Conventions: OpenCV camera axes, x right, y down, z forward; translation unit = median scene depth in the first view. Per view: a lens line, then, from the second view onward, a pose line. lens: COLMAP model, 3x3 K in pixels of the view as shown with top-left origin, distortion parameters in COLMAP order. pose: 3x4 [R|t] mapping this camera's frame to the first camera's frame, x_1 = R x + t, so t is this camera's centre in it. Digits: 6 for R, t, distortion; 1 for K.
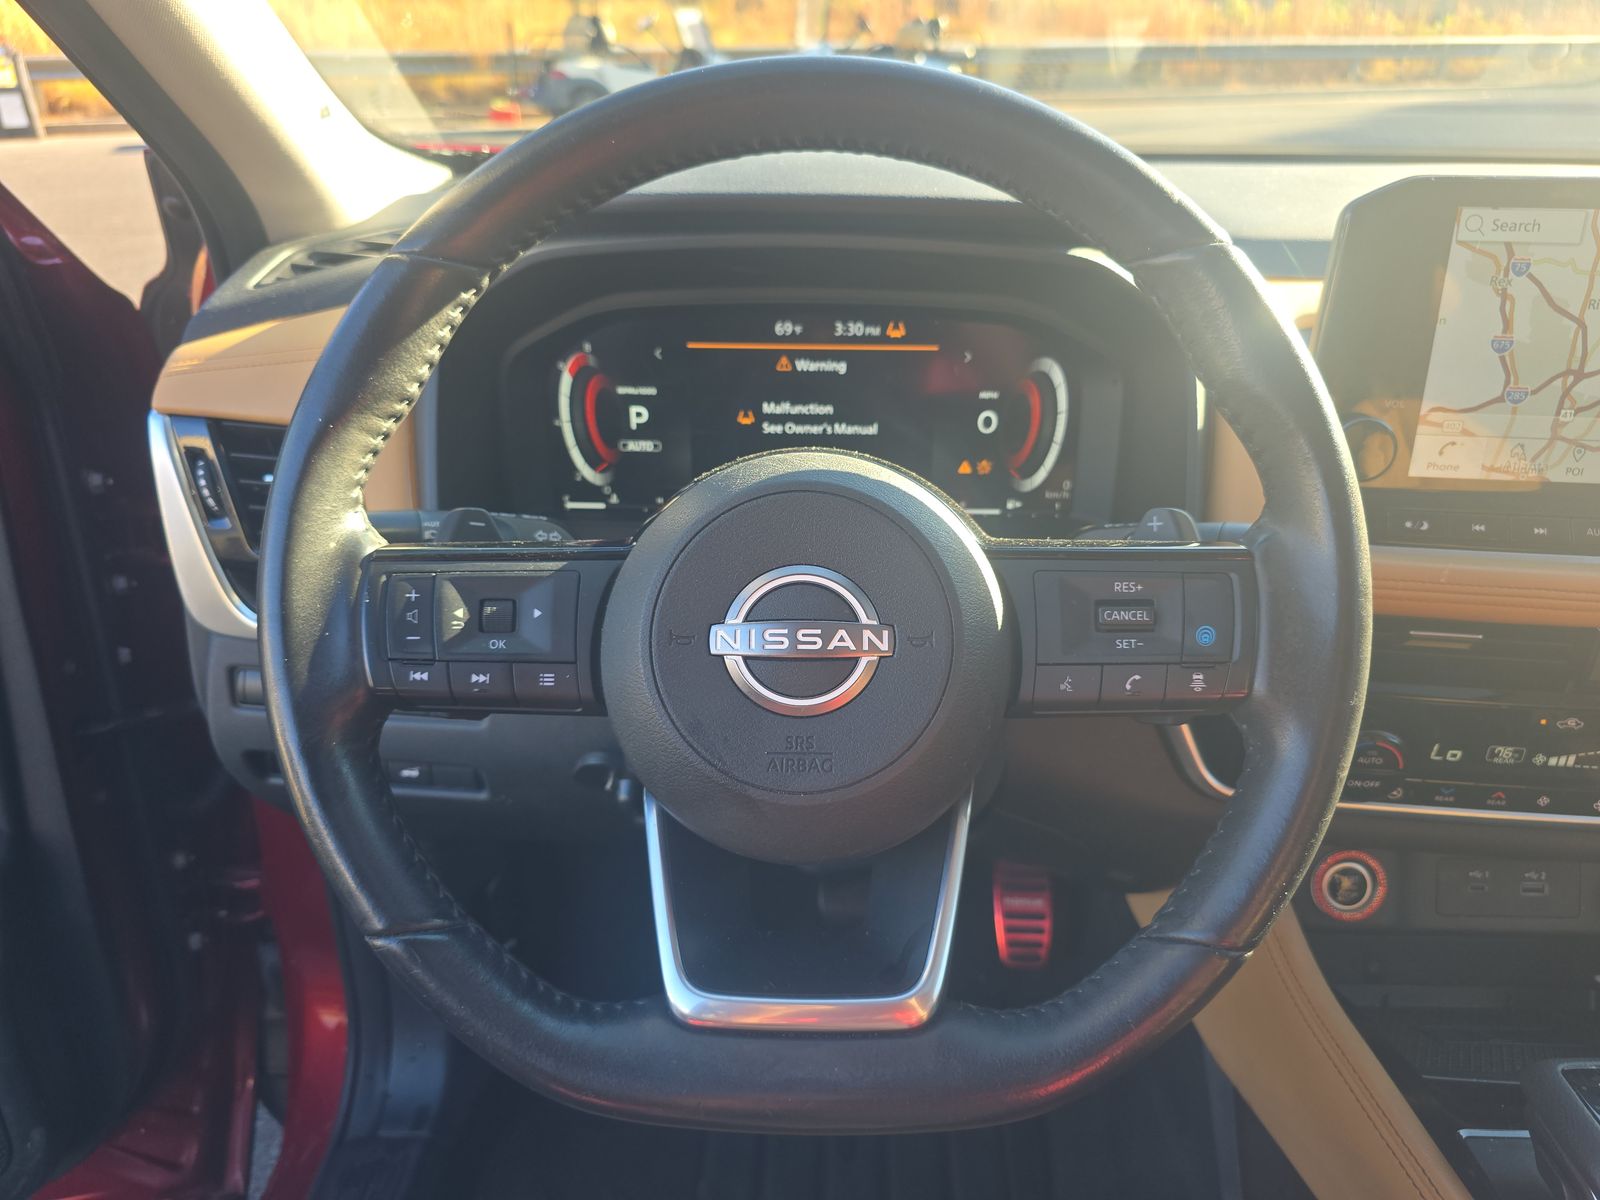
lens RADIAL K [[1133.9, 0, 800.0], [0, 1133.9, 600.0], [0, 0, 1]] dist [0.005967, -0.002163]
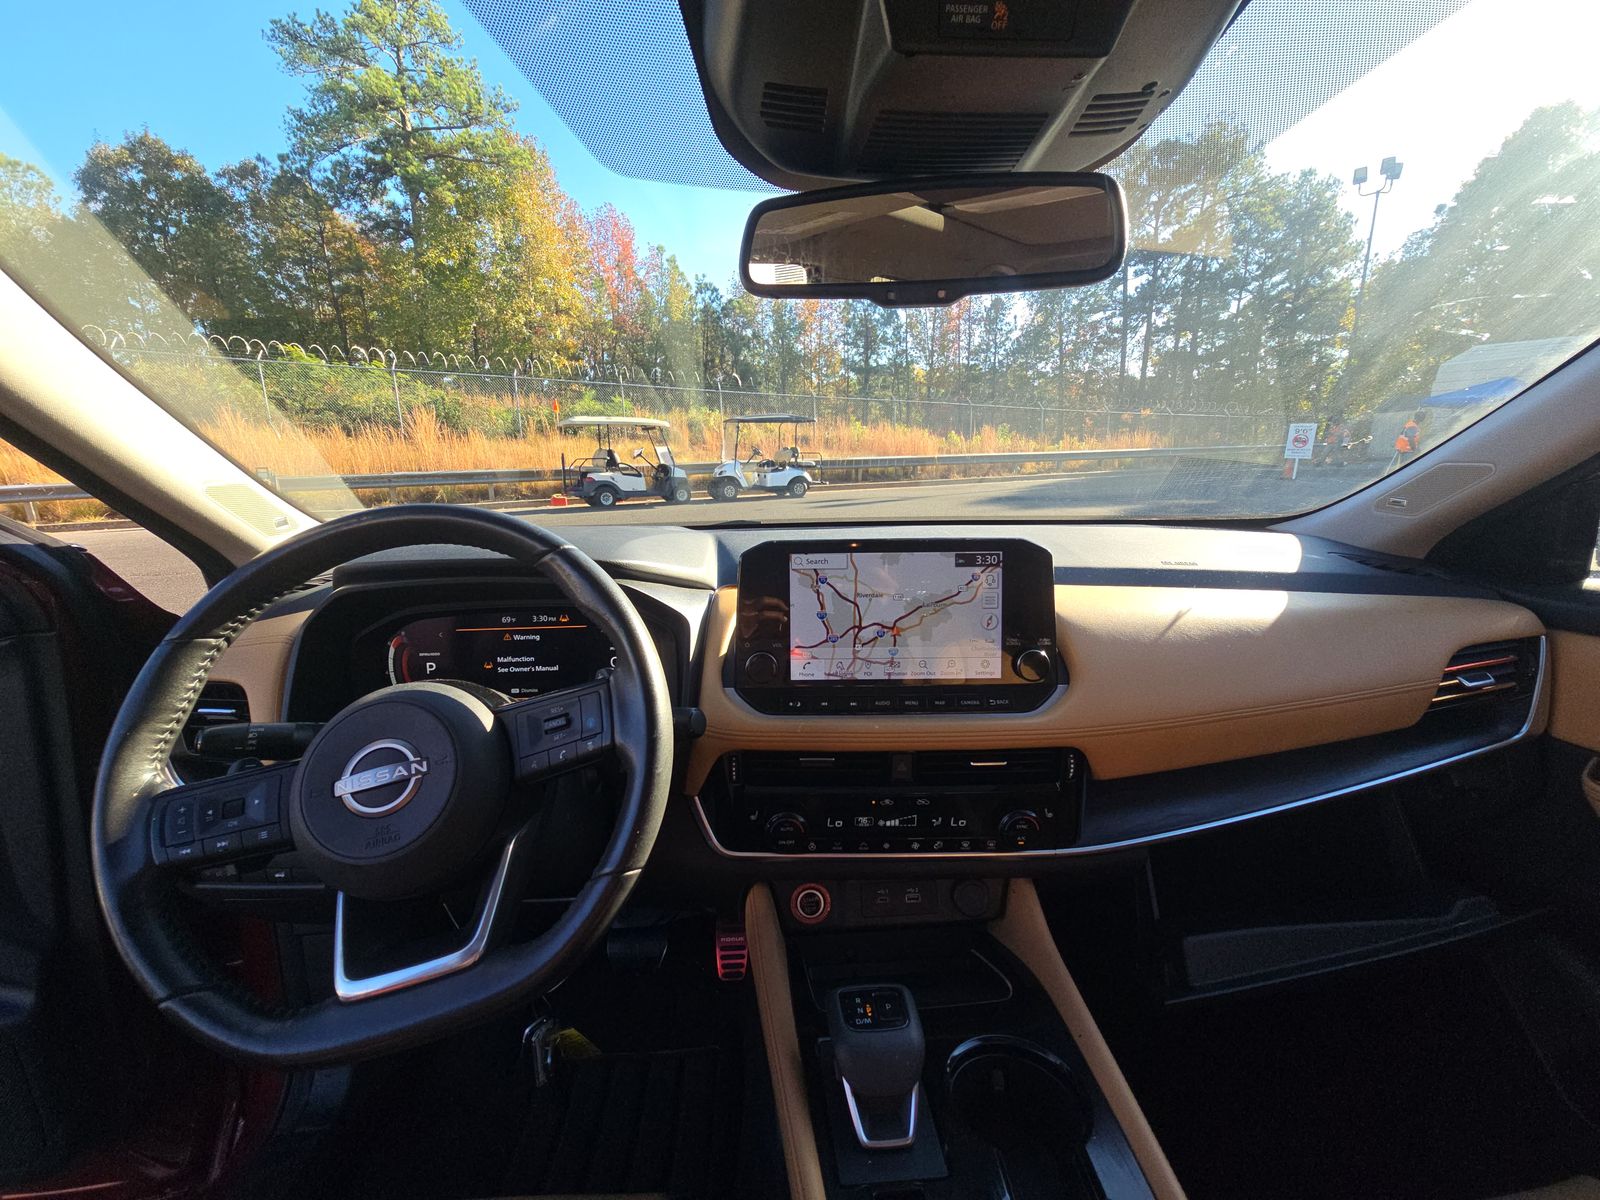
lens RADIAL K [[665.1, 0, 800.0], [0, 665.1, 600.0], [0, 0, 1]] dist [0.001428, 0.000200]
pose [[0.996053, -0.037885, 0.080273, 0.394819], [0.056295, 0.968819, -0.241290, 0.034562], [-0.068629, 0.244857, 0.967127, -0.157887]]
